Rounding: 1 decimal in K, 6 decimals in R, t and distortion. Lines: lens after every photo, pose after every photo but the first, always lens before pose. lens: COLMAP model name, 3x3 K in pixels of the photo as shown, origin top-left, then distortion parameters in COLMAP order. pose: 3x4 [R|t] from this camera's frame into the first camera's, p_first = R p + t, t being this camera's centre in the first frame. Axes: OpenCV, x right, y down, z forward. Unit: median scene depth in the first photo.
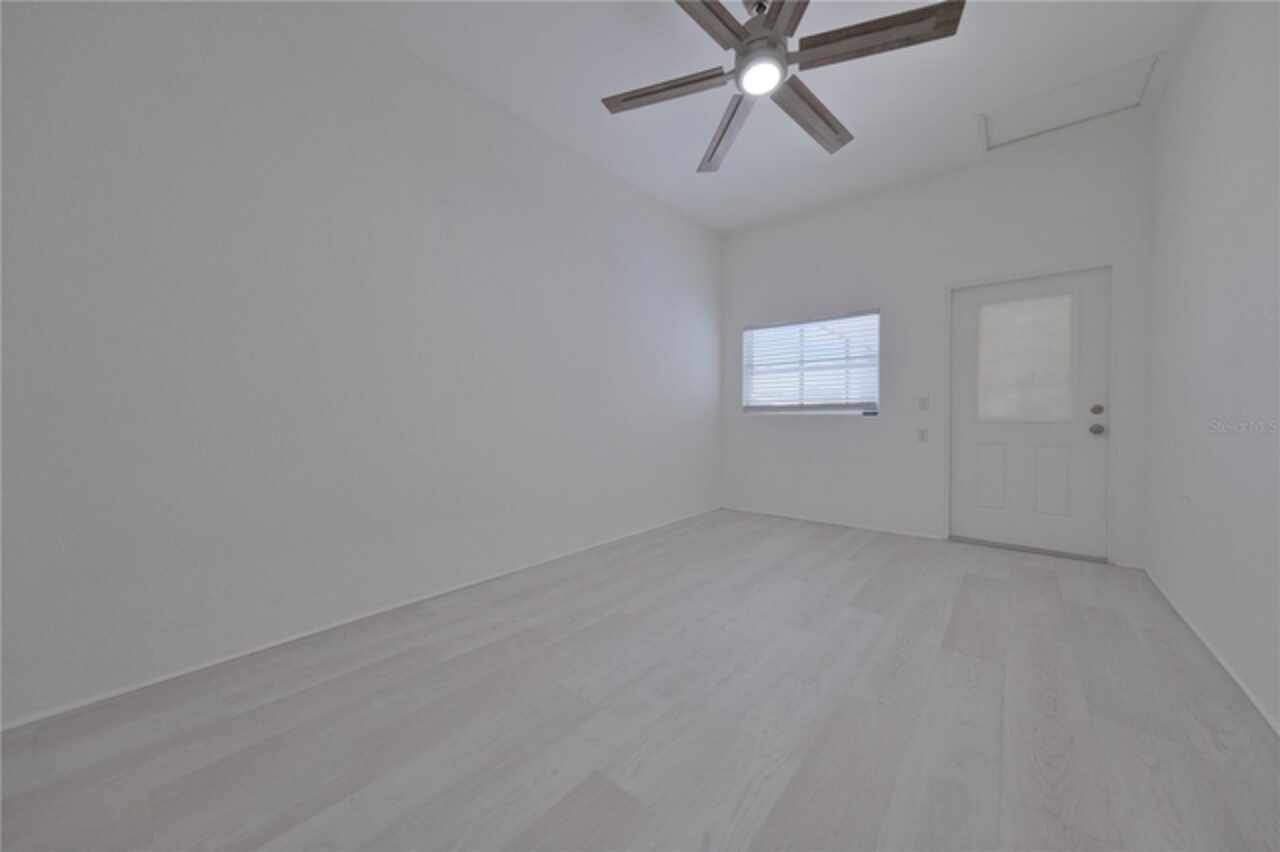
lens RADIAL K [[444.9, 0, 642.3], [0, 444.9, 424.0], [0, 0, 1]] dist [0.000891, 0.000157]
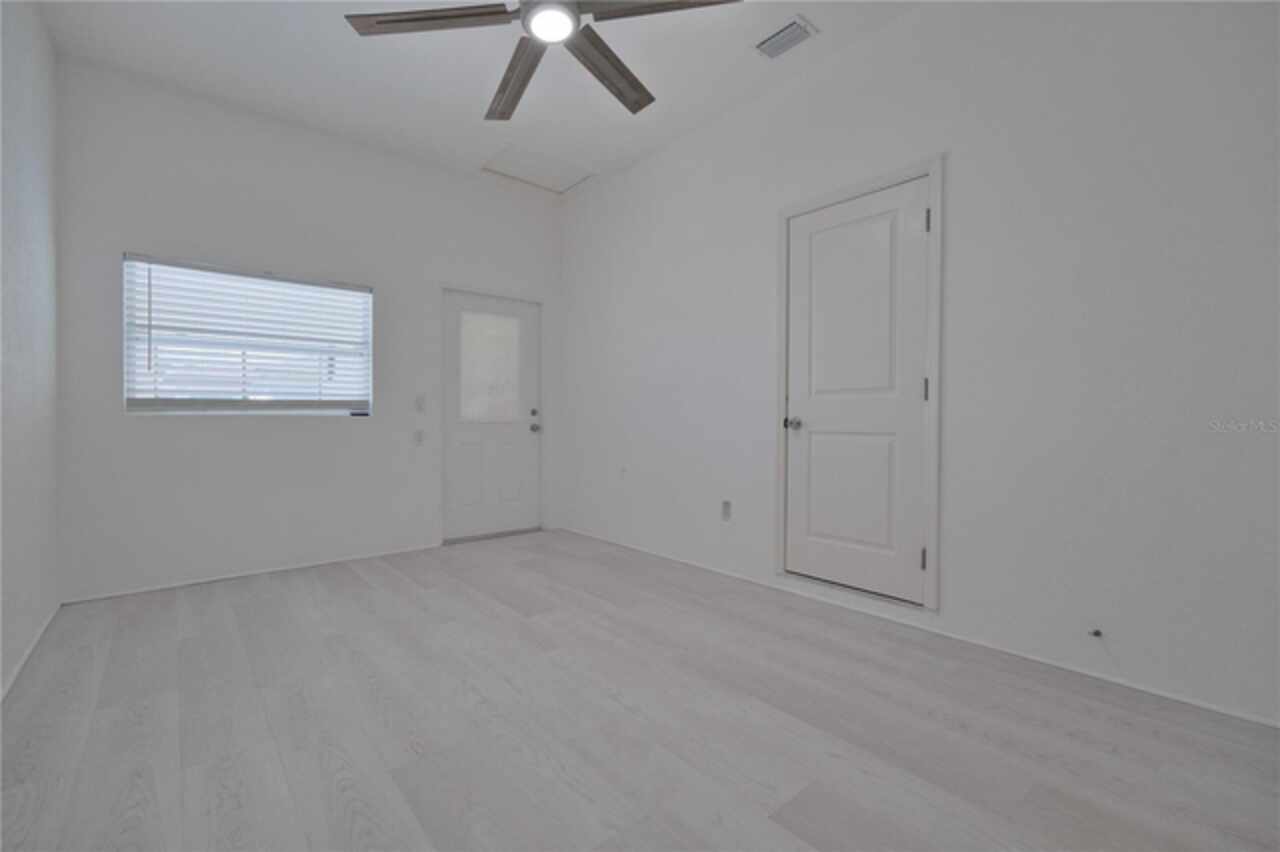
lens RADIAL K [[549.0, 0, 641.8], [0, 549.0, 421.4], [0, 0, 1]] dist [-0.000056, -0.000144]
pose [[0.182645, -0.005022, 0.983166, -0.376711], [0.019543, 0.999808, 0.001476, -0.002125], [-0.982985, 0.018944, 0.182708, 0.322106]]
